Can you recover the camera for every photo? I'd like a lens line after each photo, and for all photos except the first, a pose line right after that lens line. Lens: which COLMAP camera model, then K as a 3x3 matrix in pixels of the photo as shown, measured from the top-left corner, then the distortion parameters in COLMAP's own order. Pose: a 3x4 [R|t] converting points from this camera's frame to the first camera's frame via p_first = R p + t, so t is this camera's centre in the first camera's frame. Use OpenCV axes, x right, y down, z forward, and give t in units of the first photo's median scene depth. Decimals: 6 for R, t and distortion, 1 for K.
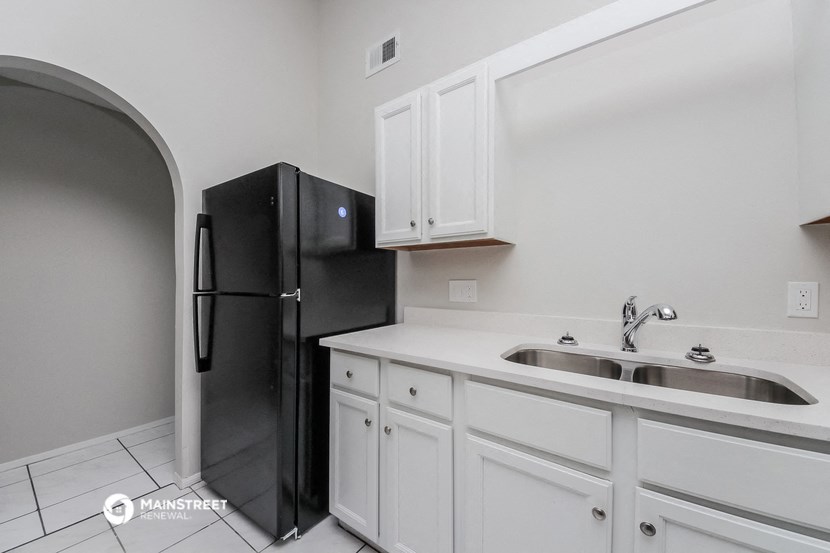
lens RADIAL K [[318.6, 0, 413.5], [0, 318.6, 281.3], [0, 0, 1]] dist [0.001417, -0.000005]
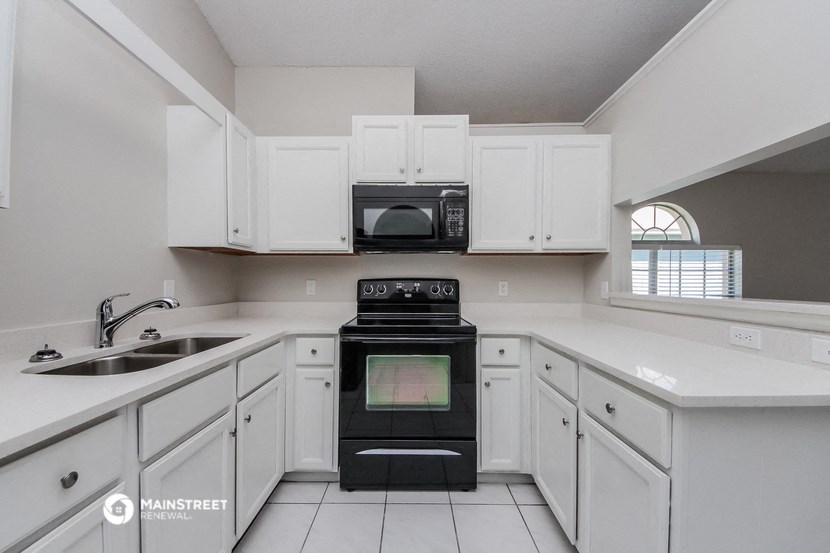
lens RADIAL K [[318.6, 0, 412.7], [0, 318.6, 279.3], [0, 0, 1]] dist [0.001417, -0.000005]
pose [[-0.600477, 0.000610, 0.799642, -0.824095], [-0.000559, 0.999999, -0.001182, -0.002933], [-0.799642, -0.001156, -0.600476, 0.876373]]
